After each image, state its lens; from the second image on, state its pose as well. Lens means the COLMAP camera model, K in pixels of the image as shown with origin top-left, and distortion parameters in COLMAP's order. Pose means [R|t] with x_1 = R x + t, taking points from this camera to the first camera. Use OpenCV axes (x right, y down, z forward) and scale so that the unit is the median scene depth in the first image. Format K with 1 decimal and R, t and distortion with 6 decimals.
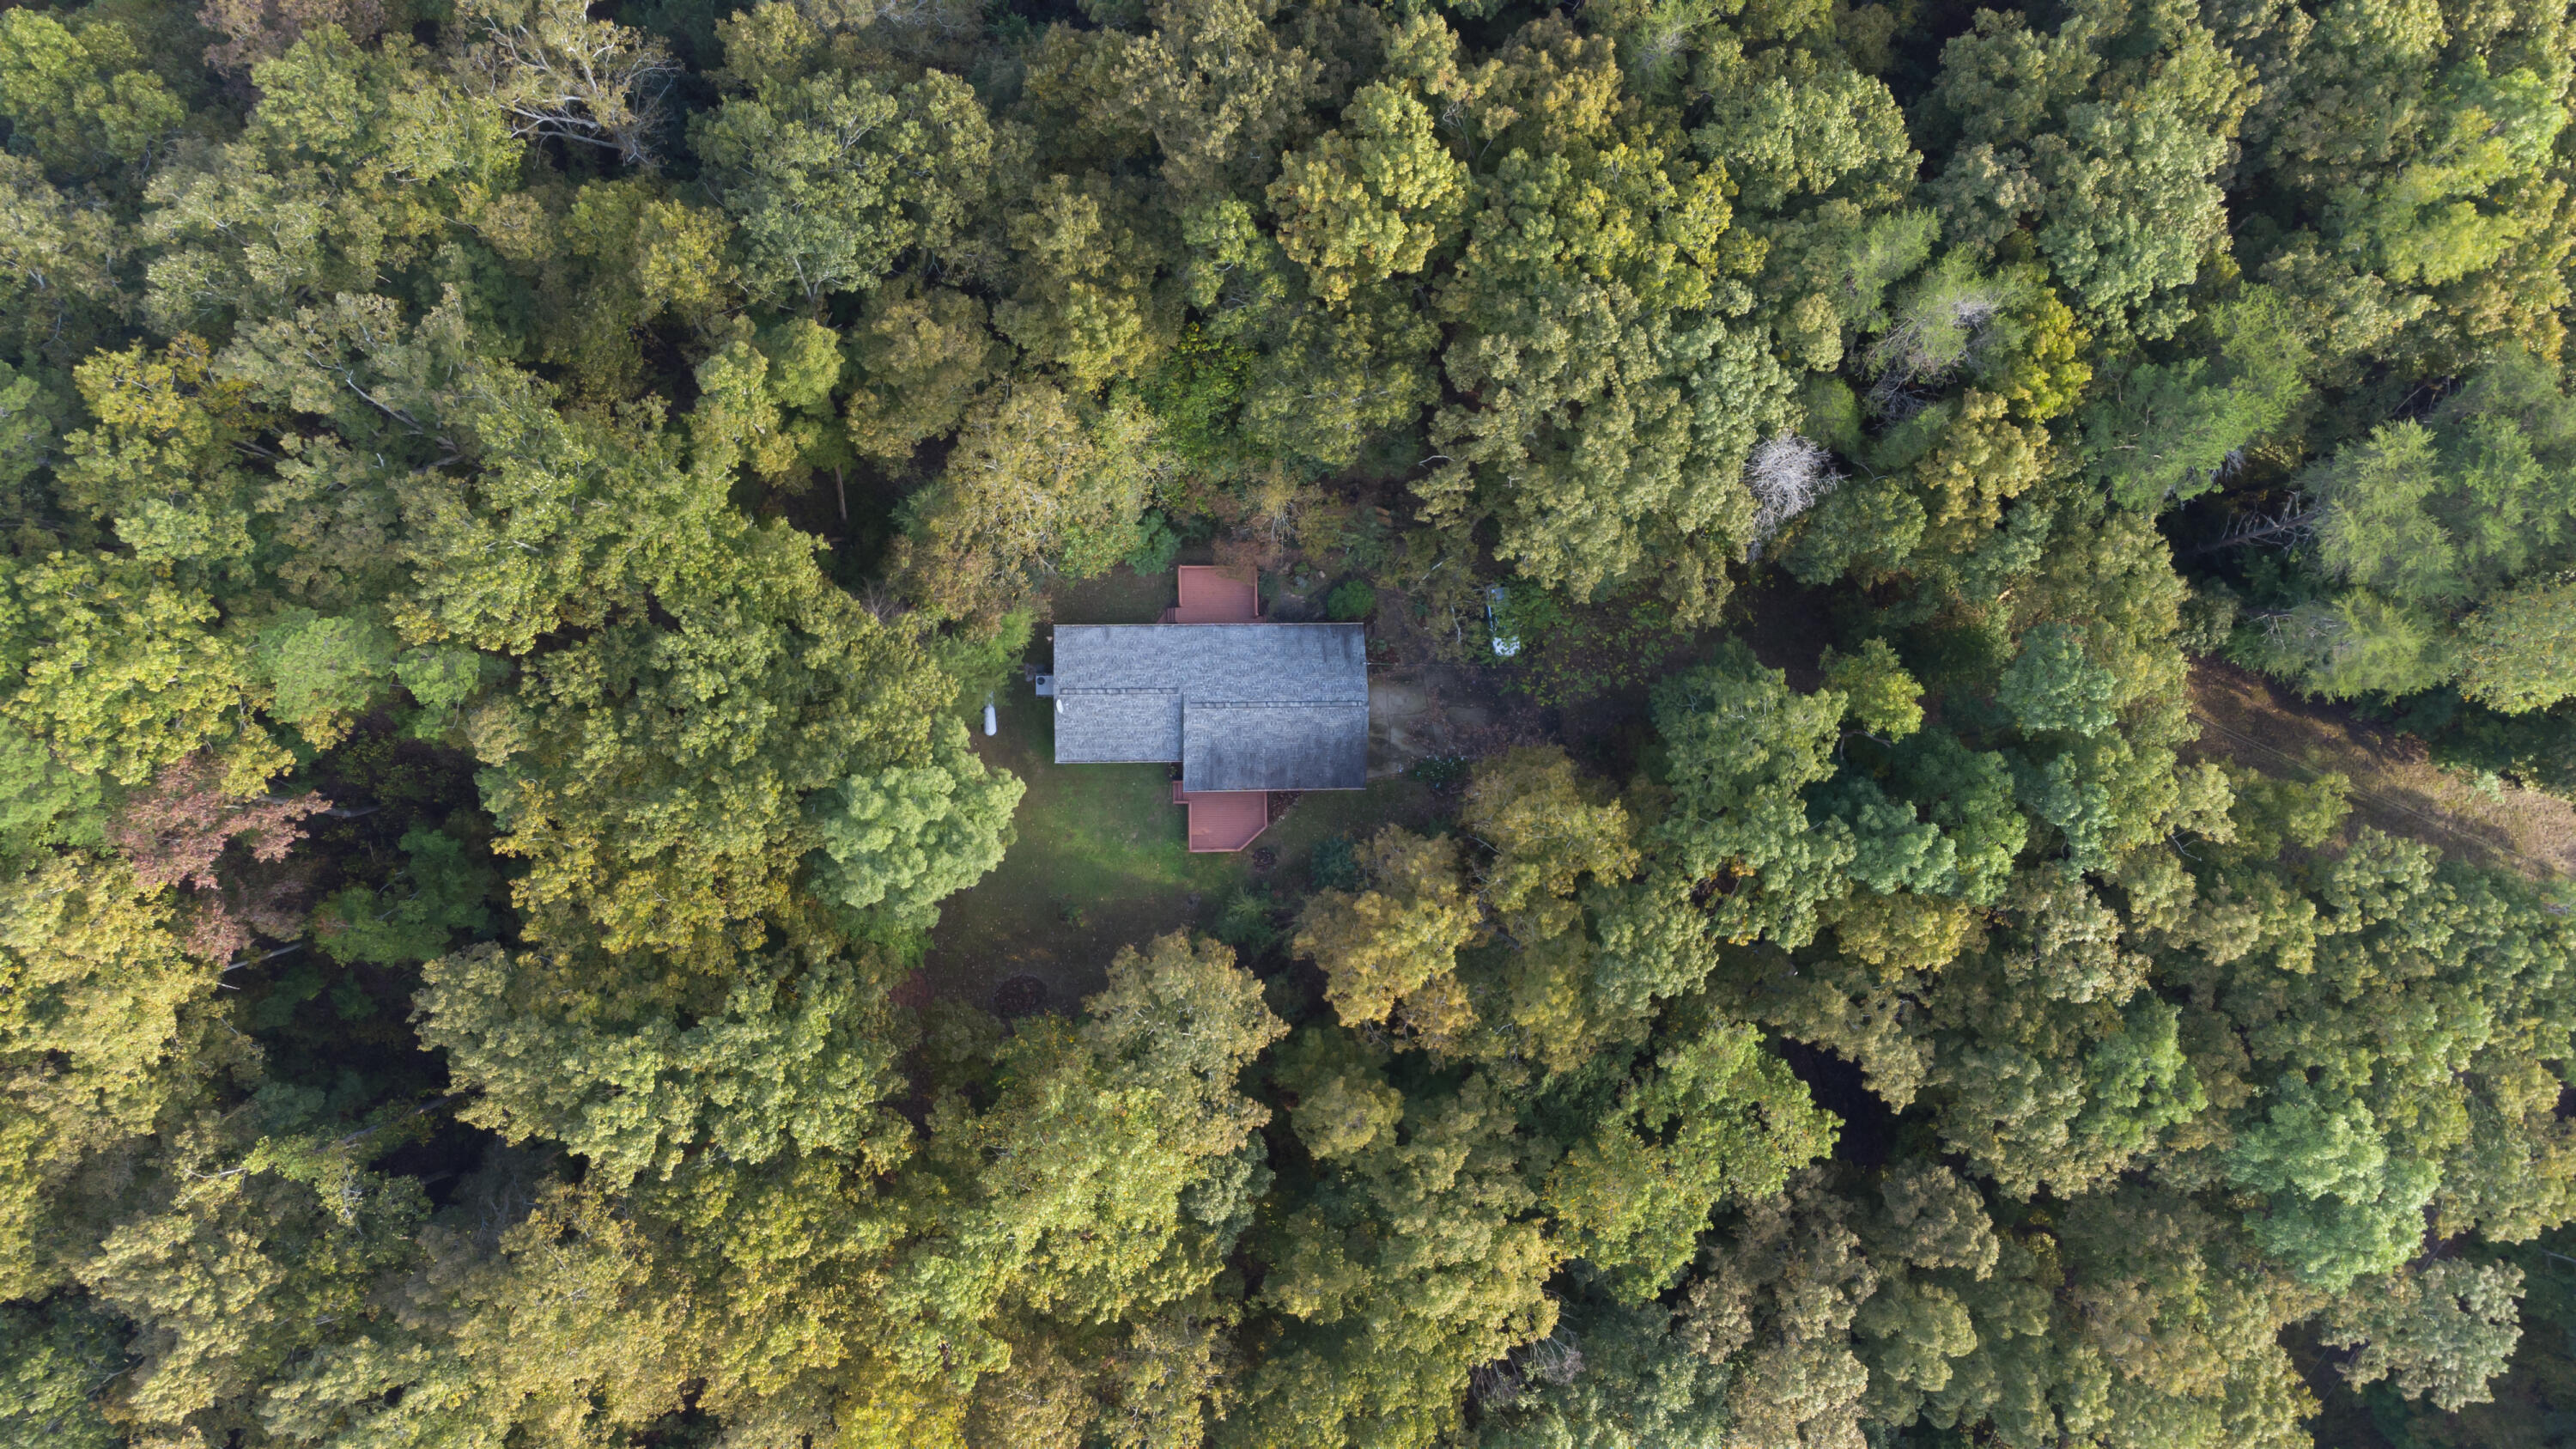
lens RADIAL K [[1889.9, 0, 1278.2], [0, 1889.9, 717.9], [0, 0, 1]] dist [0.007539, 0.072209]
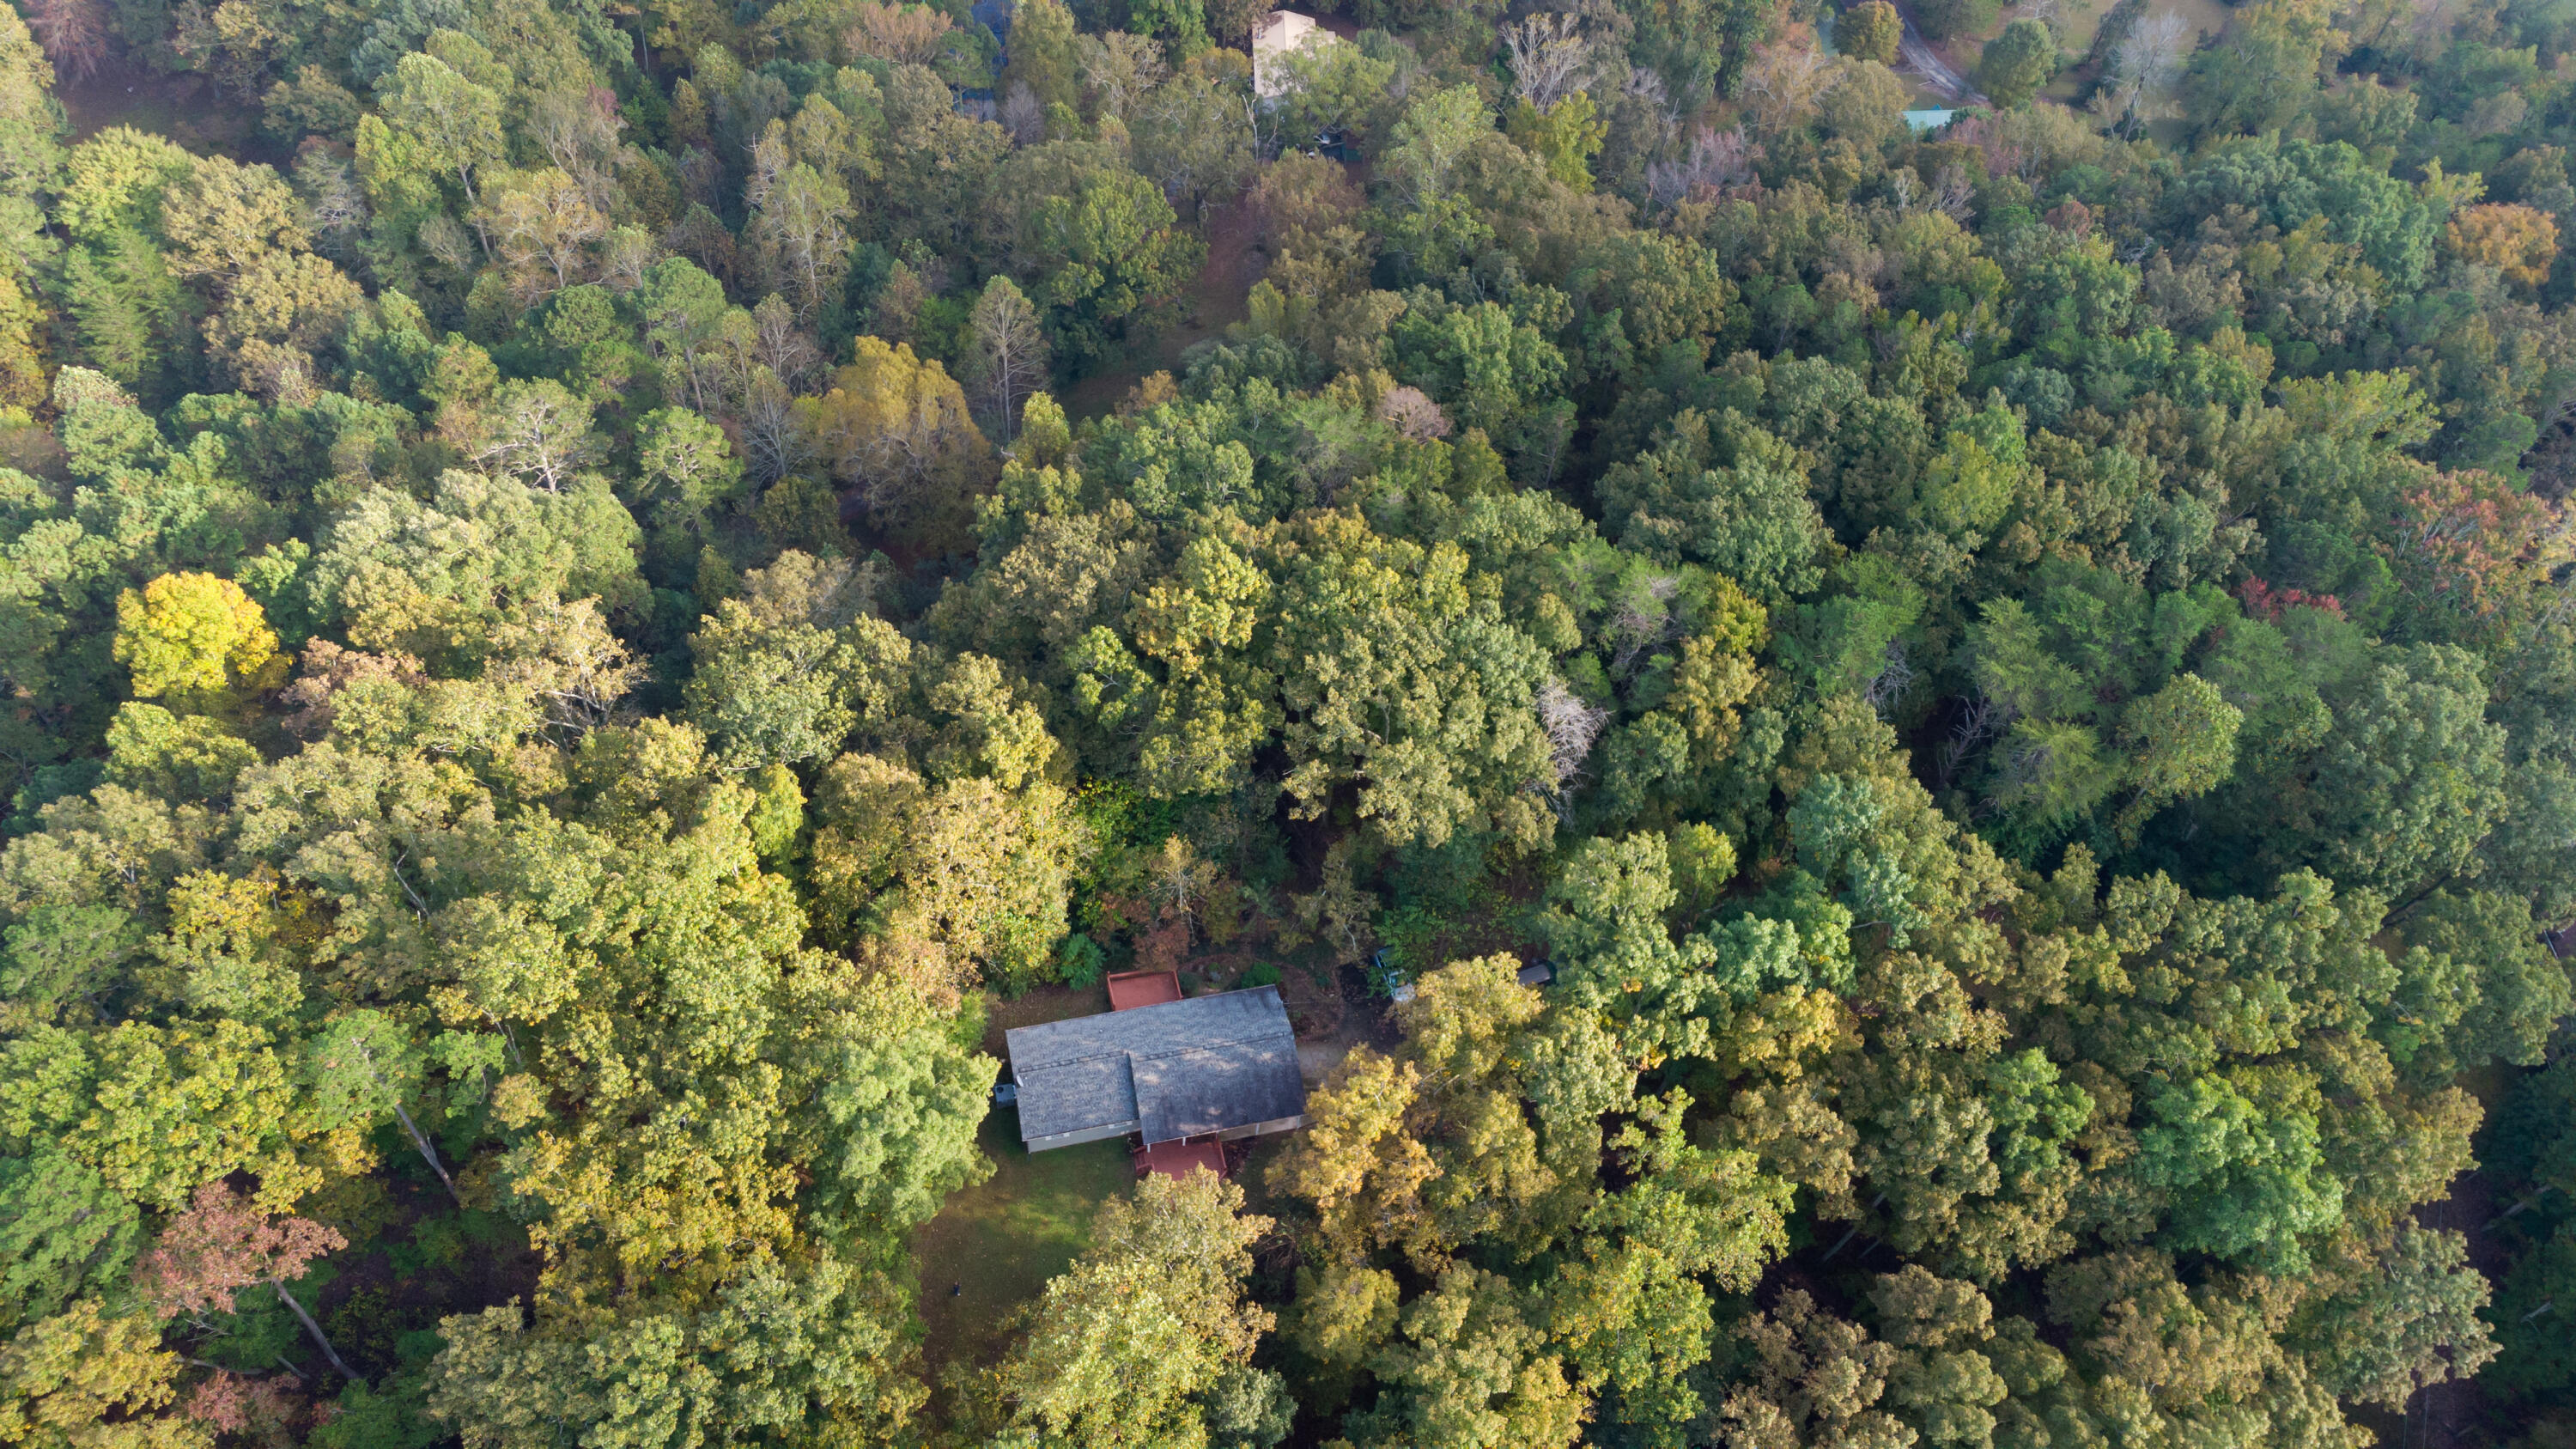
lens RADIAL K [[1889.9, 0, 1278.2], [0, 1889.9, 717.9], [0, 0, 1]] dist [0.007539, 0.072209]
pose [[0.977291, -0.177096, 0.116360, -0.066421], [0.211761, 0.796179, -0.566795, 0.542270], [0.007734, 0.578564, 0.815600, -0.029982]]
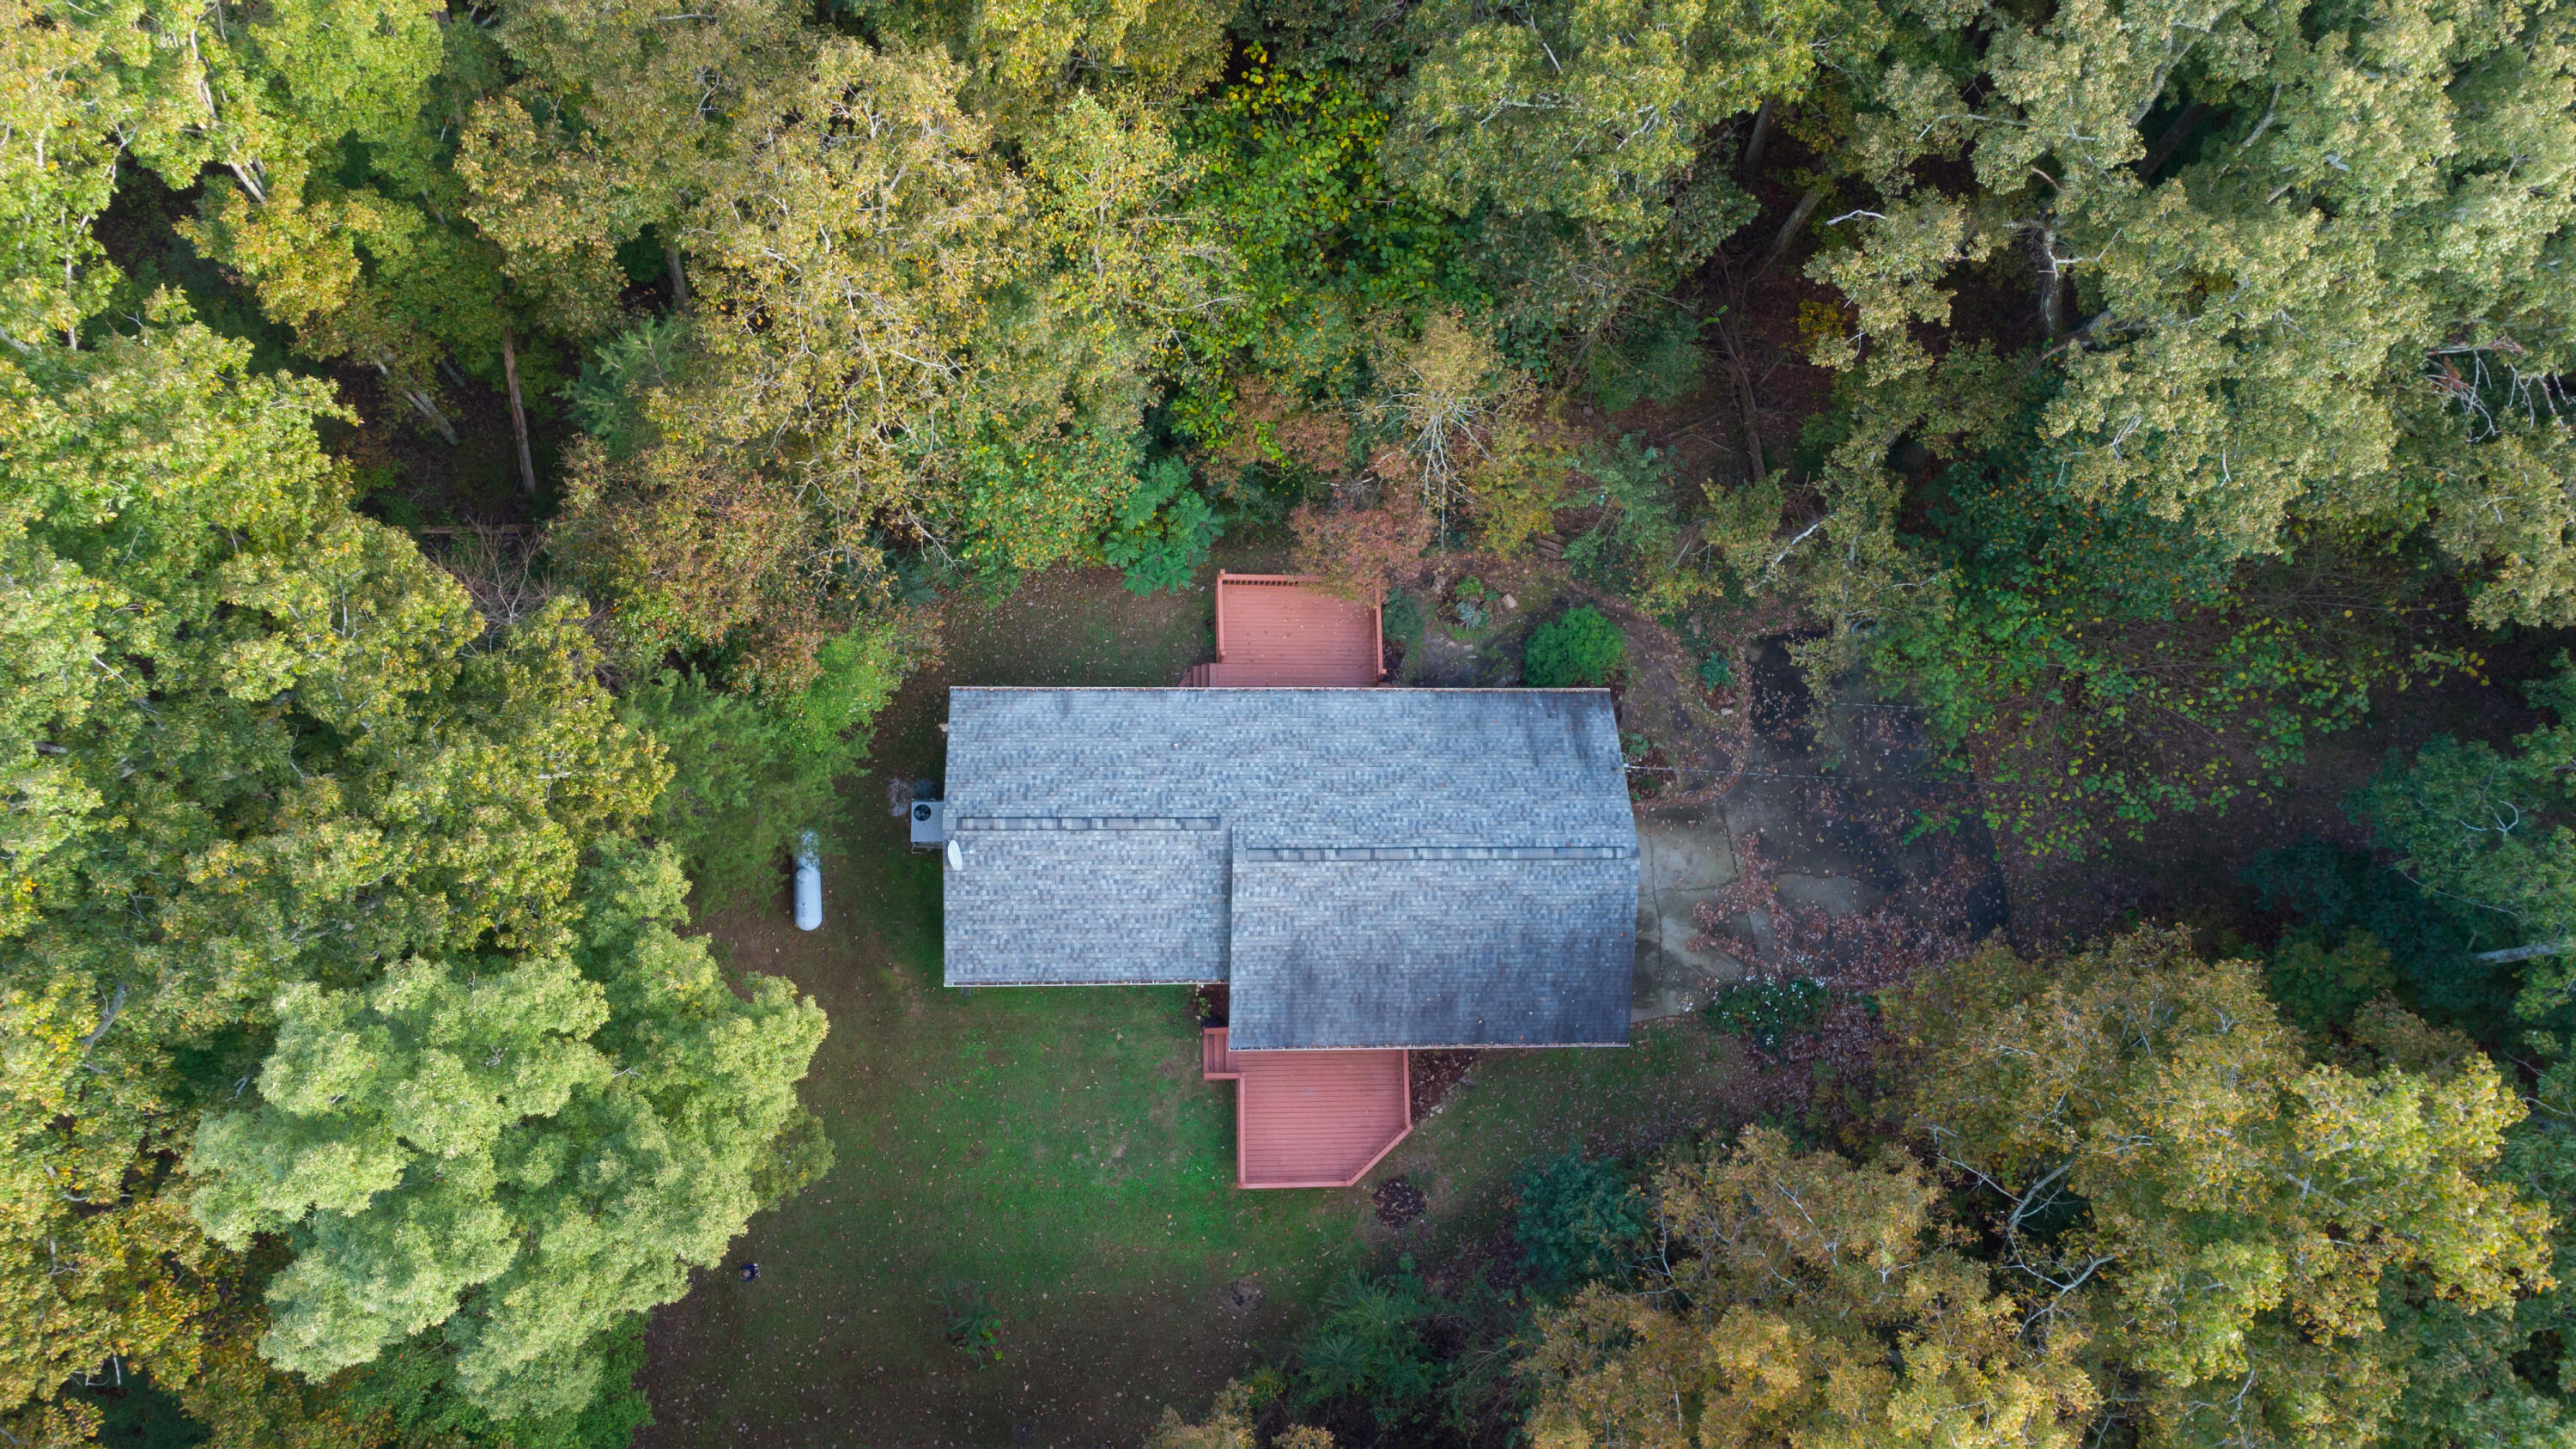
lens RADIAL K [[1889.9, 0, 1278.2], [0, 1889.9, 717.9], [0, 0, 1]] dist [0.007539, 0.072209]
pose [[0.999980, -0.001447, 0.006185, -0.046978], [0.002396, 0.987699, -0.156347, 0.035311], [-0.005882, 0.156359, 0.987683, 0.619915]]
